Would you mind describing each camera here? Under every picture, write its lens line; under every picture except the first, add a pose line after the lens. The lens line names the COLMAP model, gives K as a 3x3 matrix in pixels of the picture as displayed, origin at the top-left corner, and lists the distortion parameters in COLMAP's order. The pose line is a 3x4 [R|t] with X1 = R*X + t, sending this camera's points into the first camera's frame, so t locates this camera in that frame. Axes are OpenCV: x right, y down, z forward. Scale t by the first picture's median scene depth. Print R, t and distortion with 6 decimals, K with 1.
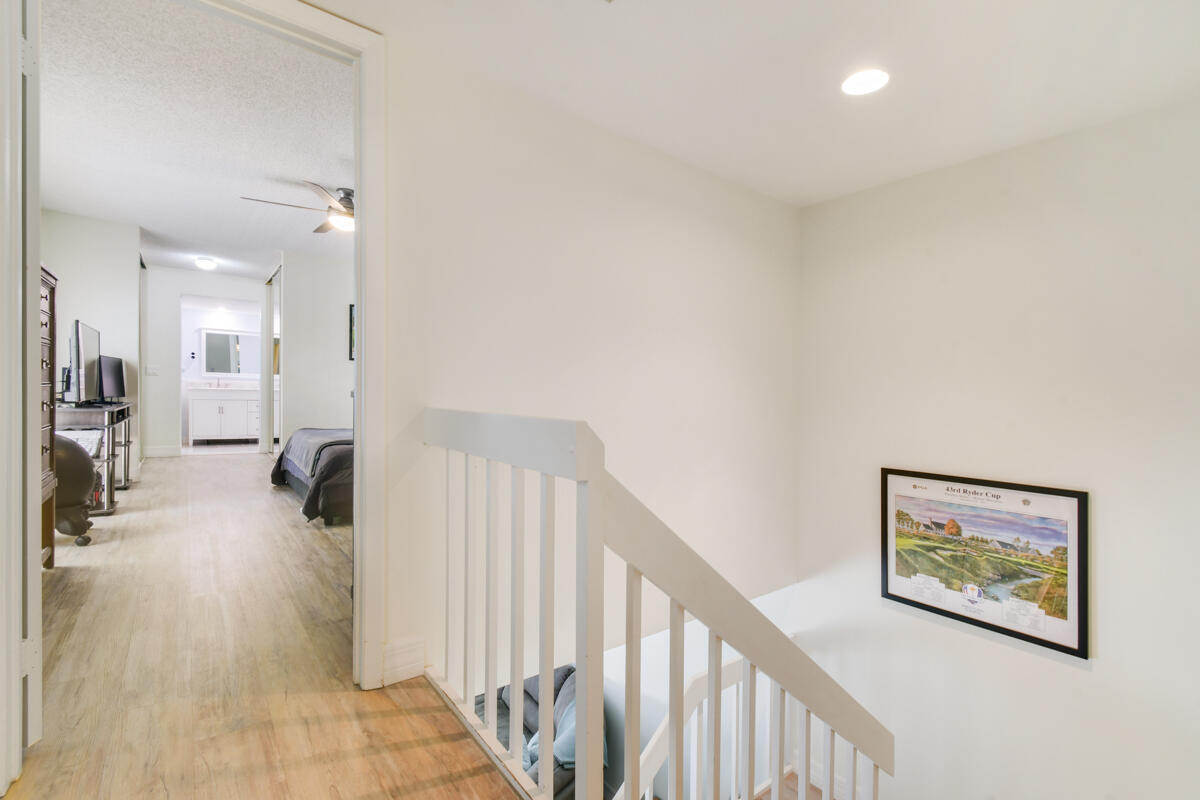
lens RADIAL K [[540.0, 0, 609.9], [0, 540.0, 393.0], [0, 0, 1]] dist [0.009074, -0.003845]
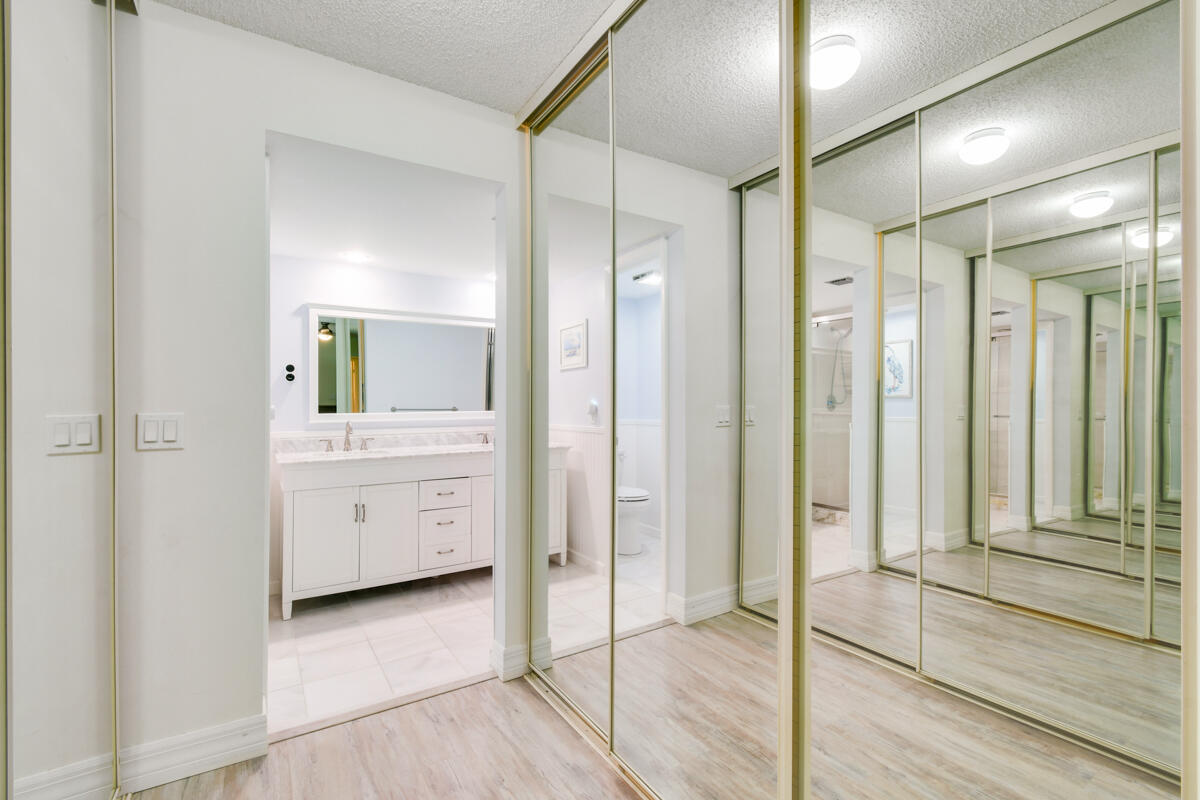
lens RADIAL K [[540.0, 0, 618.0], [0, 540.0, 408.6], [0, 0, 1]] dist [0.009074, -0.003845]
pose [[0.998883, -0.001953, -0.047204, -0.505306], [0.001579, 0.999967, -0.007961, -0.039057], [0.047218, 0.007878, 0.998854, 0.609616]]
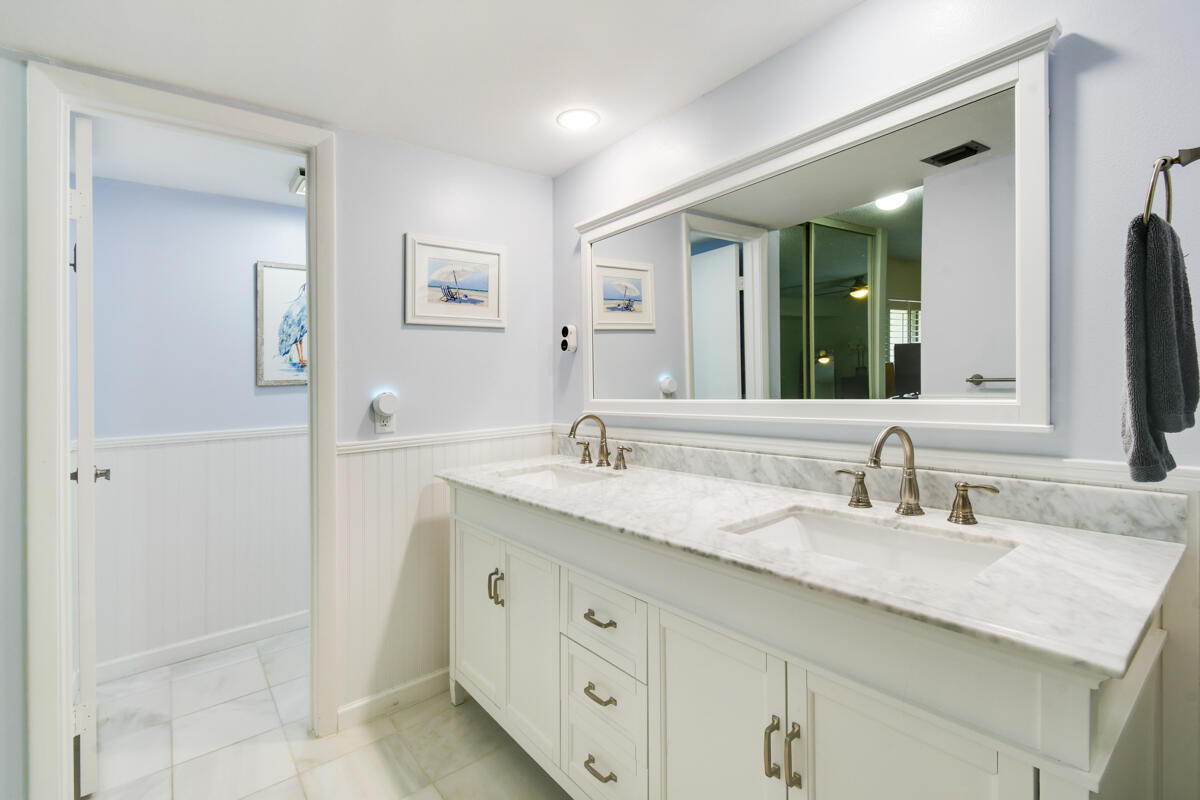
lens RADIAL K [[509.8, 0, 594.4], [0, 509.8, 399.2], [0, 0, 1]] dist [-0.003072, -0.000151]
pose [[0.051204, 0.017217, -0.998540, -0.510287], [-0.003832, 0.999847, 0.017043, -0.042959], [0.998681, 0.002954, 0.051262, 0.993126]]
